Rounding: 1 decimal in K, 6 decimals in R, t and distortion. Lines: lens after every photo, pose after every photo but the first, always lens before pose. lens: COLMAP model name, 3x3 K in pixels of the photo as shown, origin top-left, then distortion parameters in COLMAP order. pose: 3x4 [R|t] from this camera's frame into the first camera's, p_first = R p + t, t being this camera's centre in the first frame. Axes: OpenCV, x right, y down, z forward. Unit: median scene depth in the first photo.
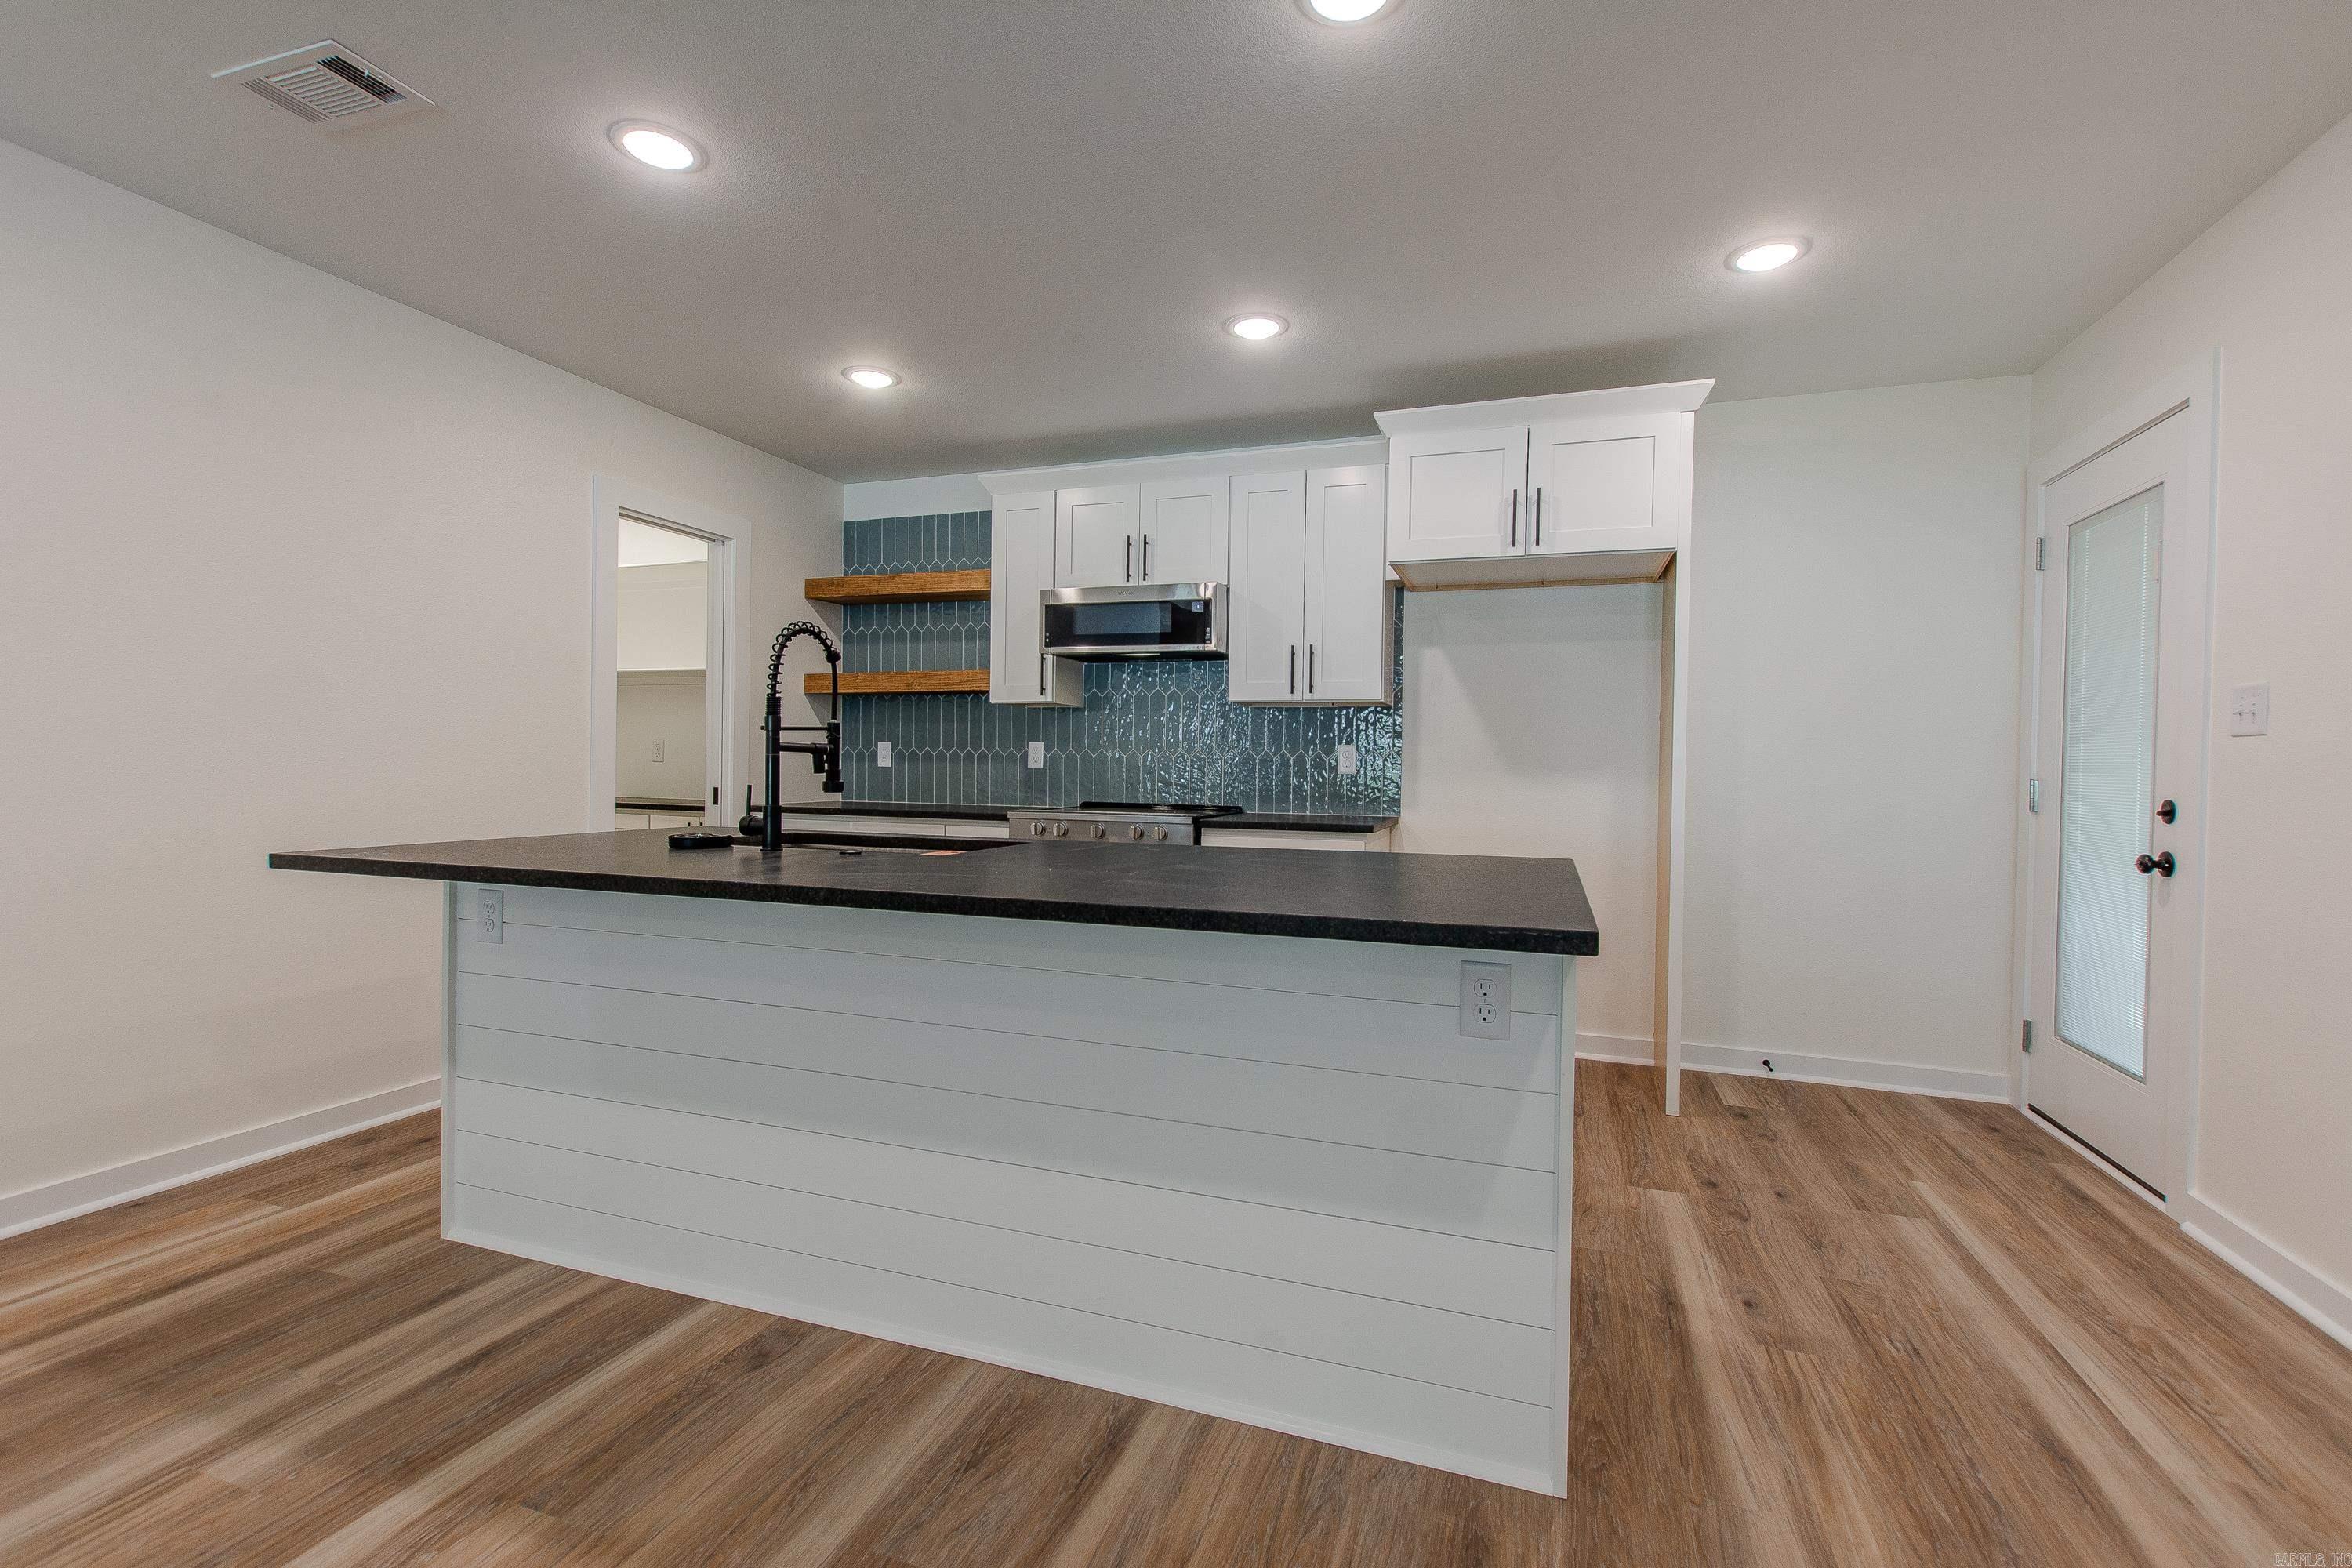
lens RADIAL K [[1020.8, 0, 1186.0], [0, 1020.8, 778.8], [0, 0, 1]] dist [0.003393, 0.000229]
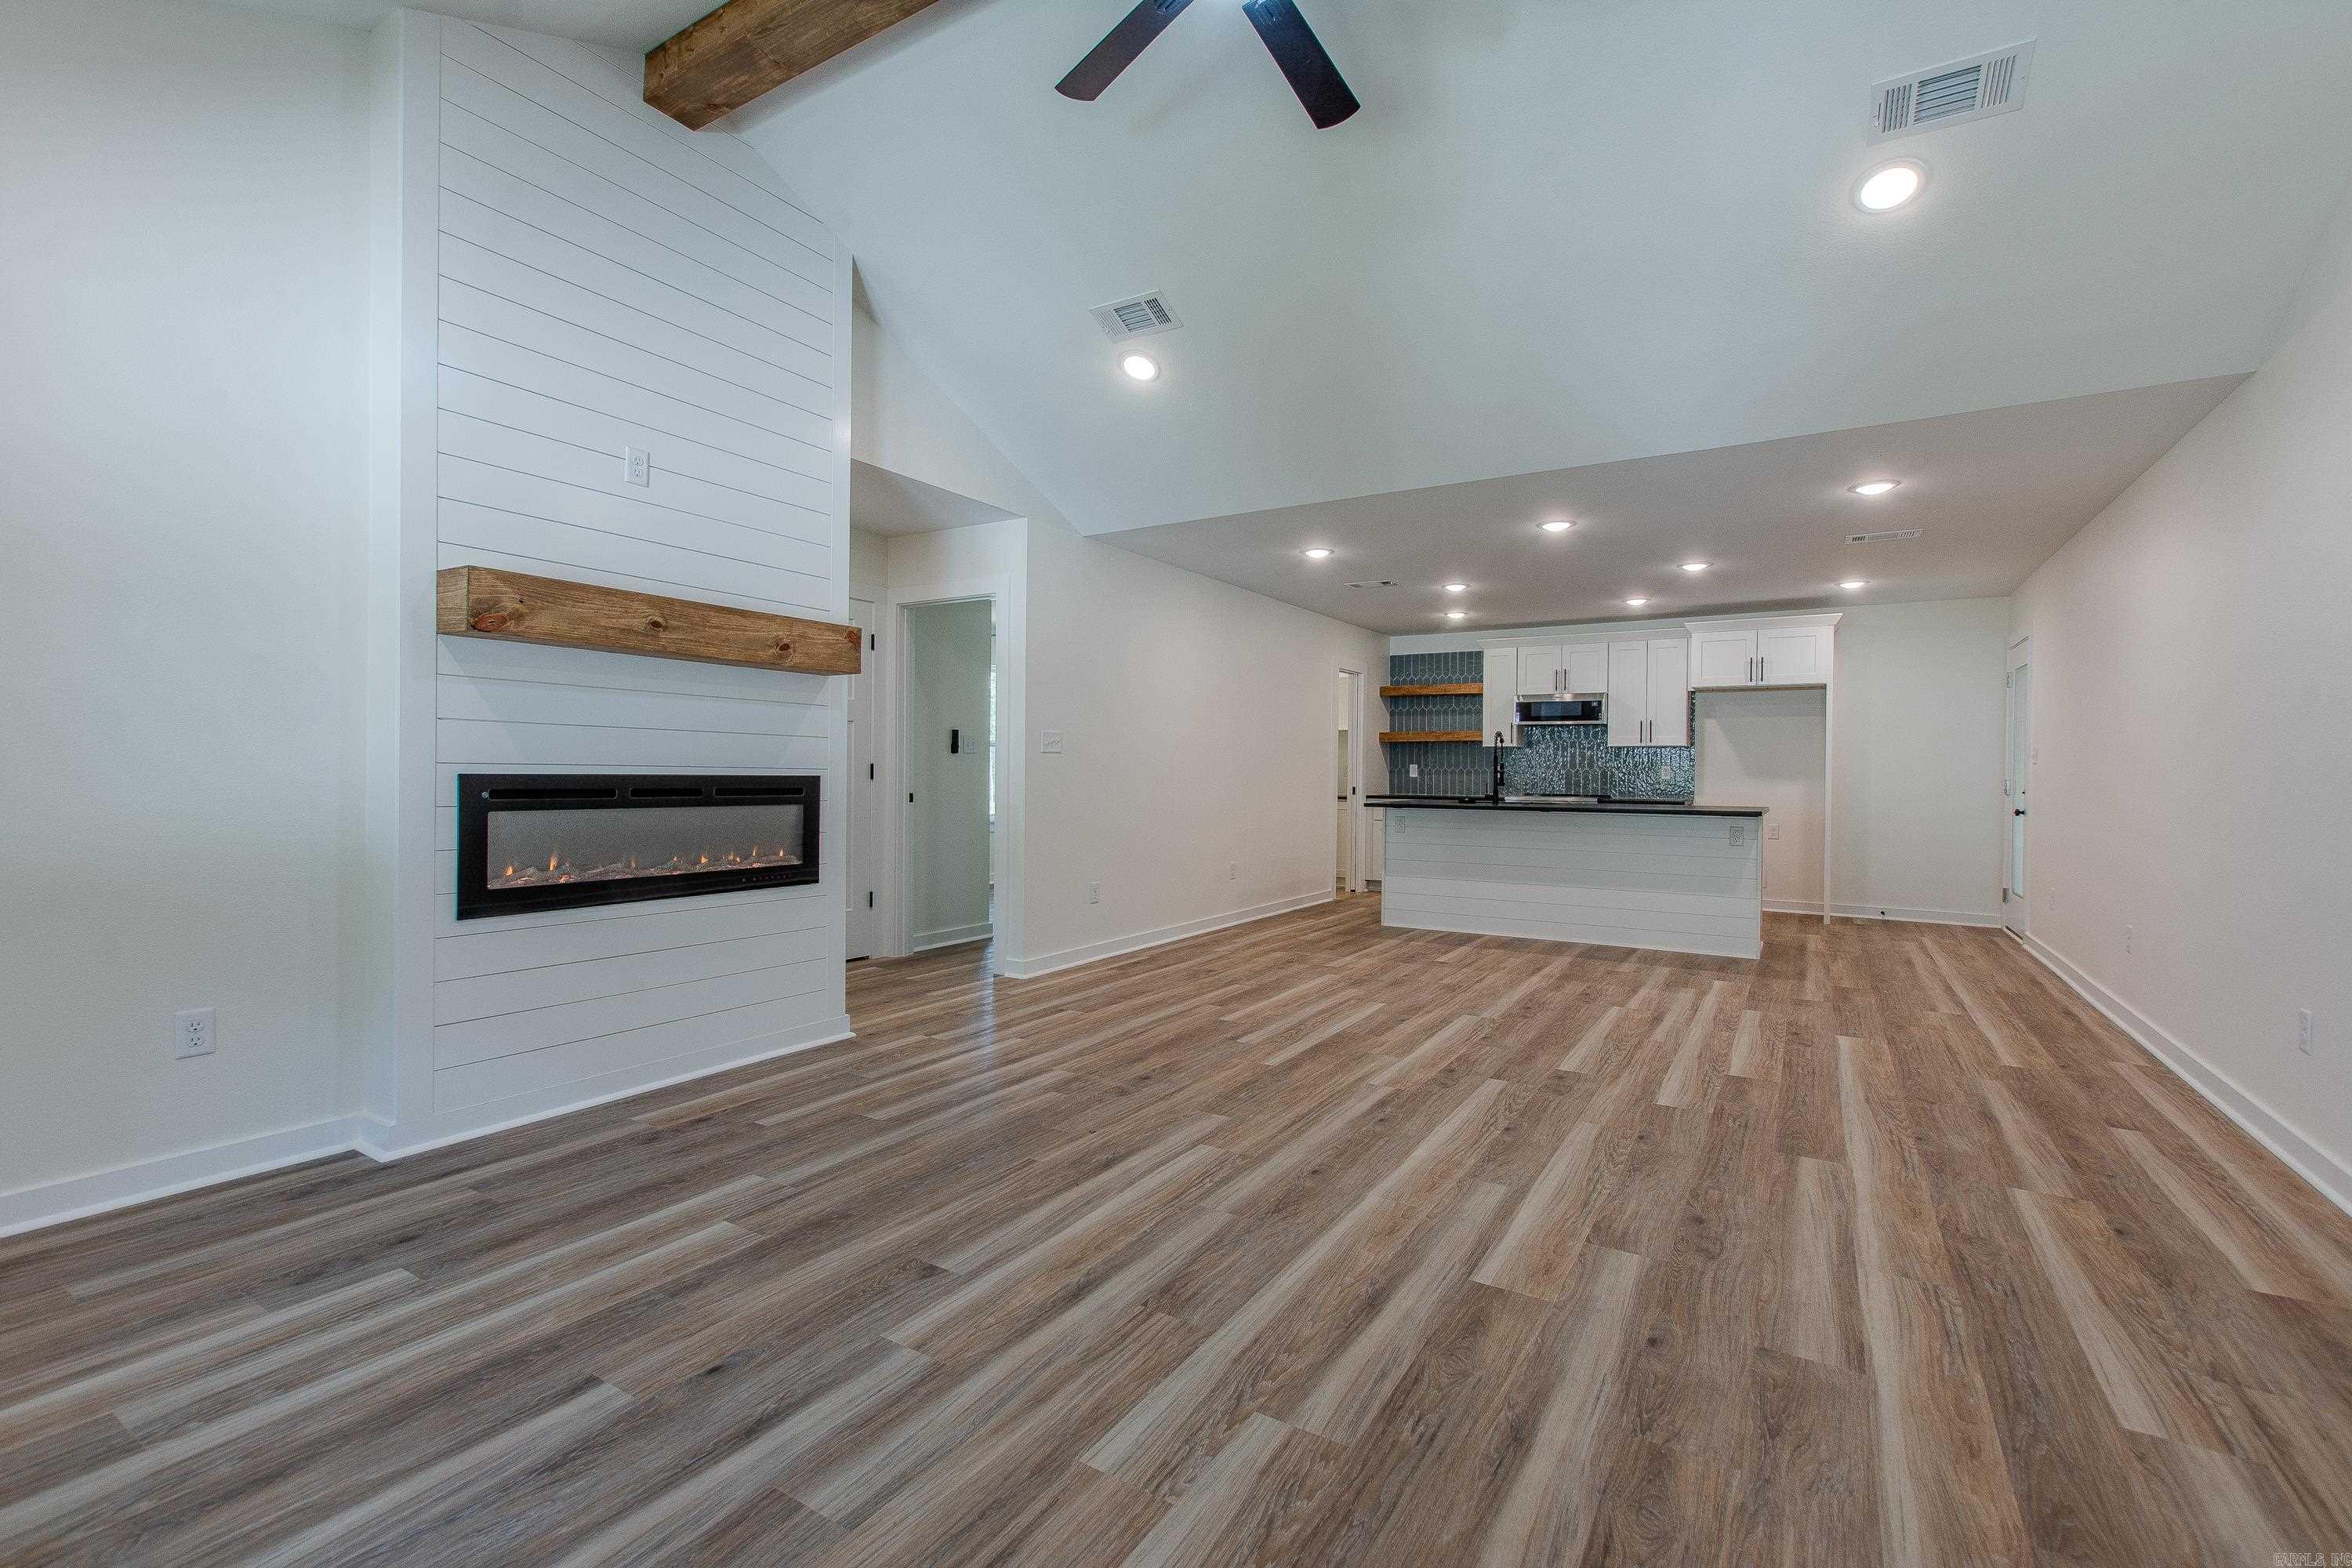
lens RADIAL K [[1014.9, 0, 1187.0], [0, 1014.9, 778.6], [0, 0, 1]] dist [0.007270, -0.003821]
pose [[0.976597, -0.004936, -0.215022, -0.380179], [0.003240, 0.999961, -0.008241, 0.007994], [0.215054, 0.007351, 0.976575, -1.336535]]
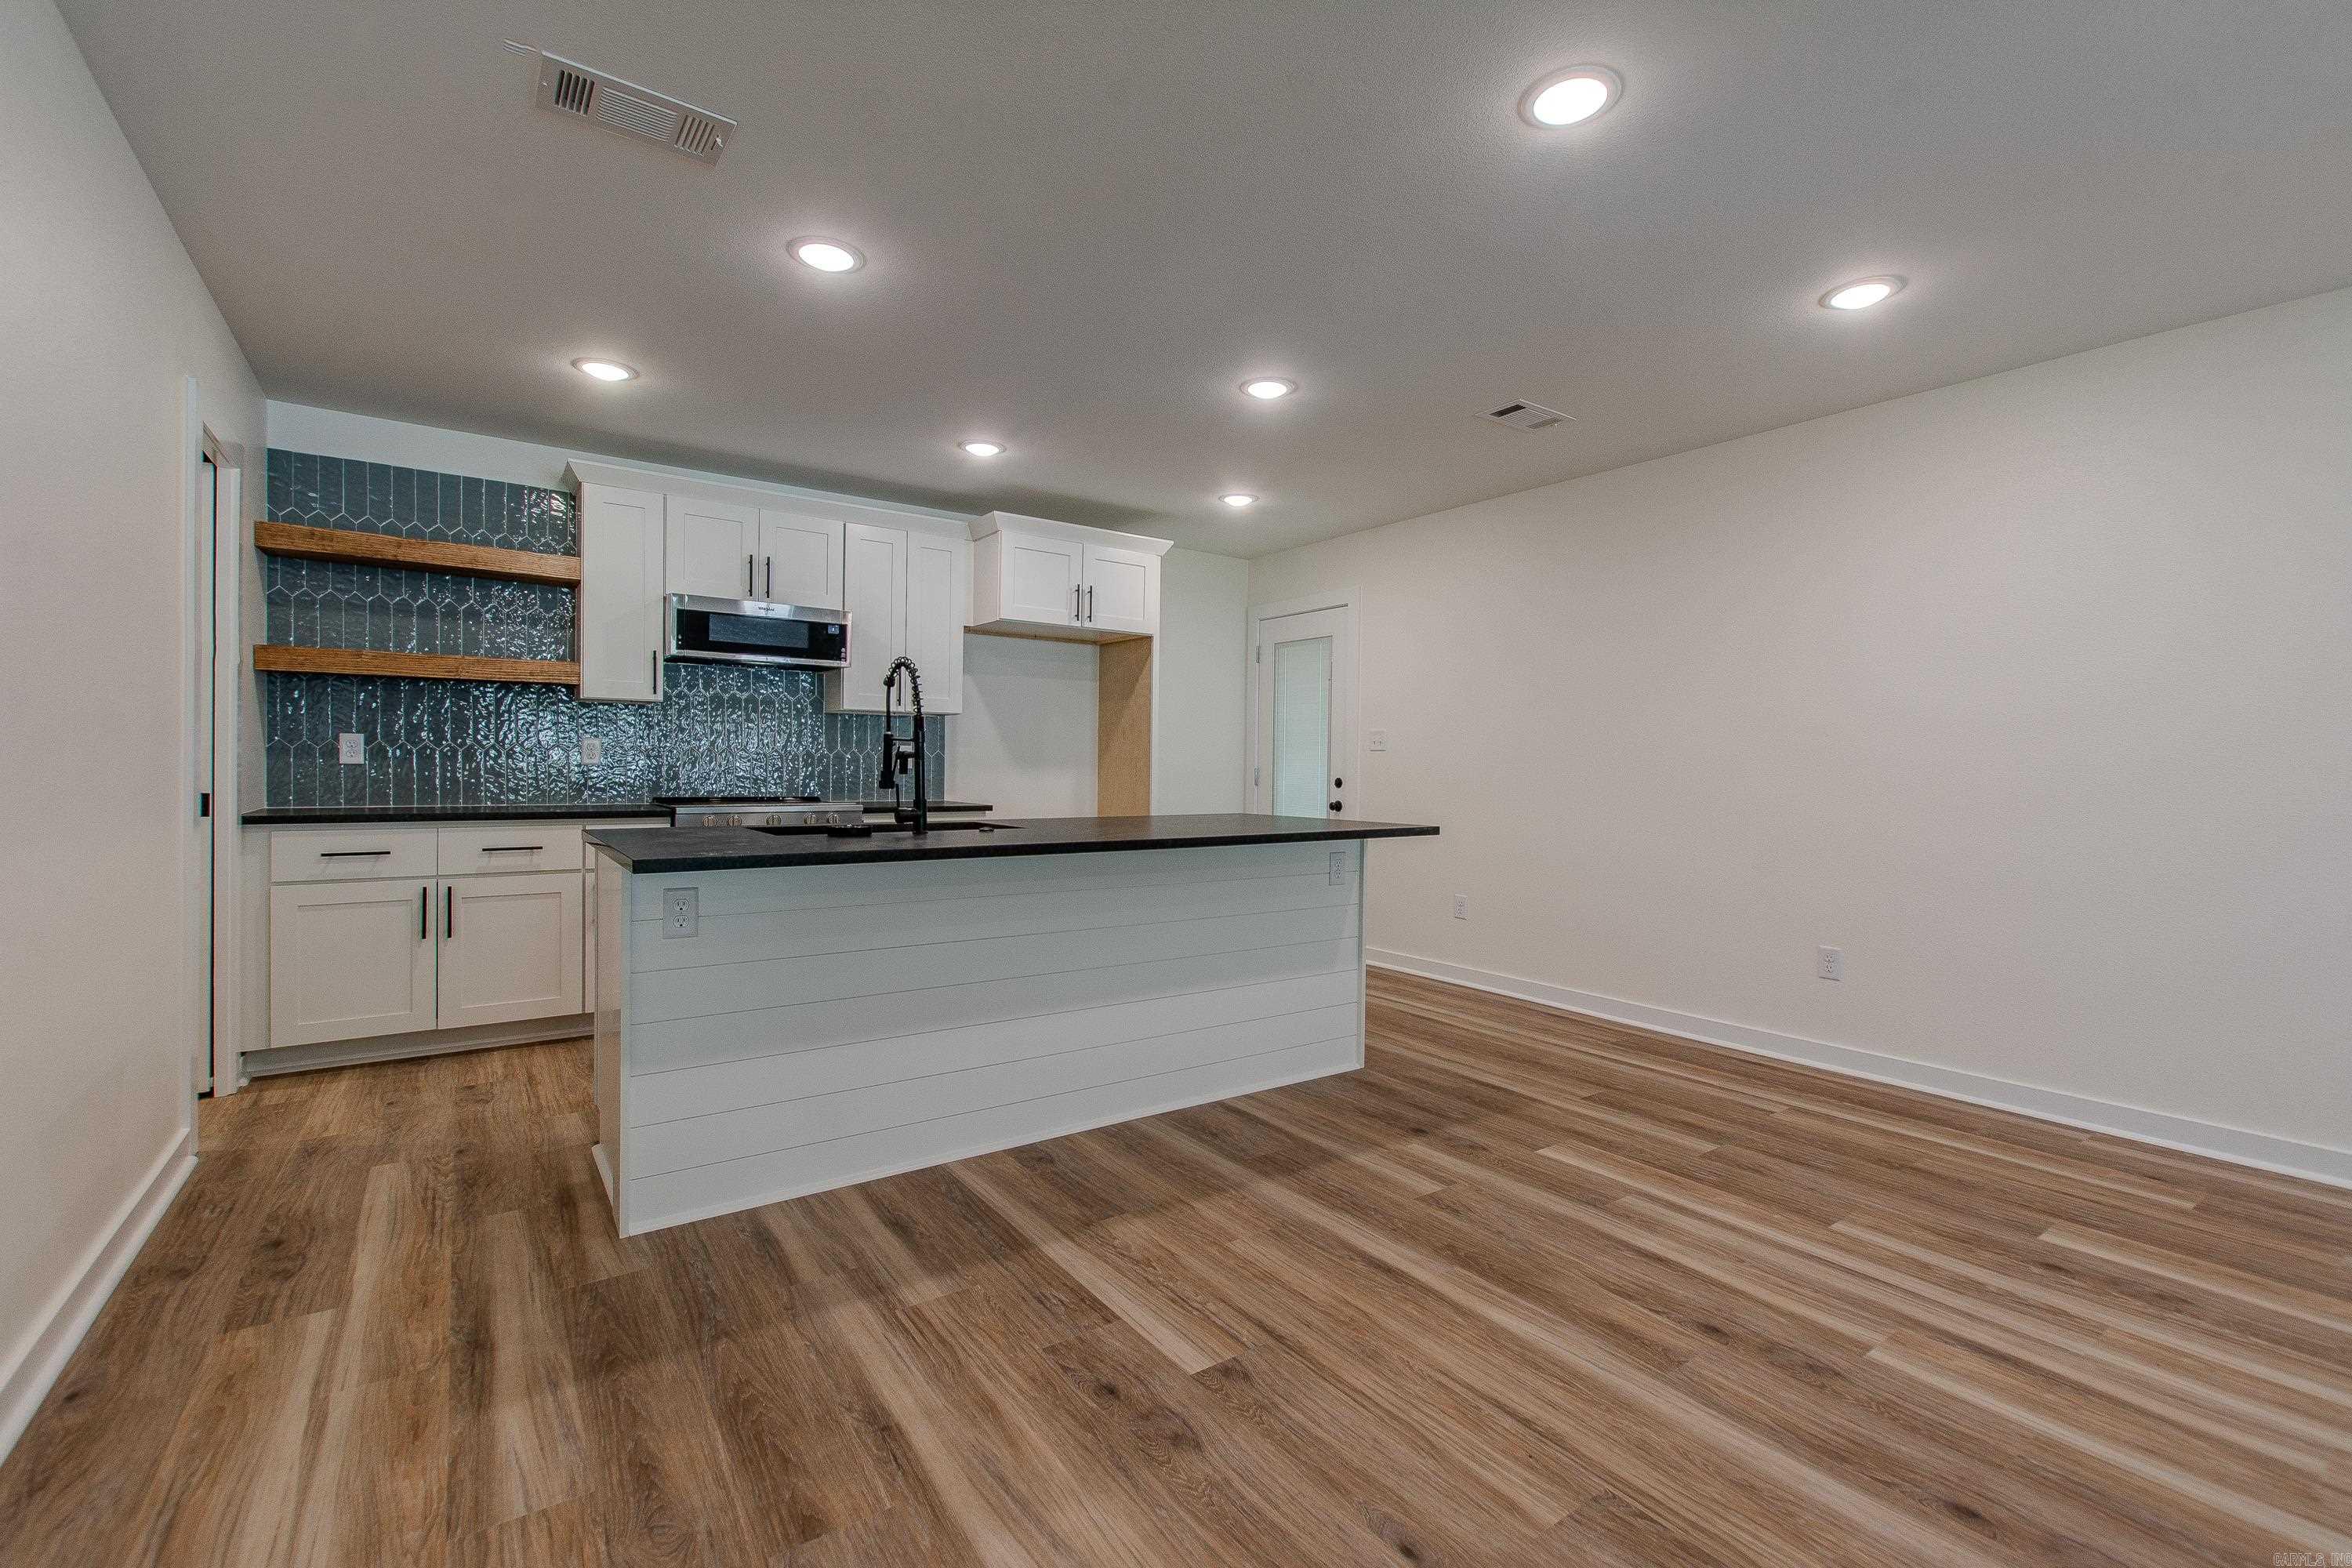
lens RADIAL K [[1014.9, 0, 1187.0], [0, 1014.9, 778.6], [0, 0, 1]] dist [0.007270, -0.003821]
pose [[0.577243, -0.017096, 0.816393, -0.726641], [0.006844, 0.999847, 0.016099, -0.010822], [-0.816543, -0.003705, 0.577272, -0.020999]]
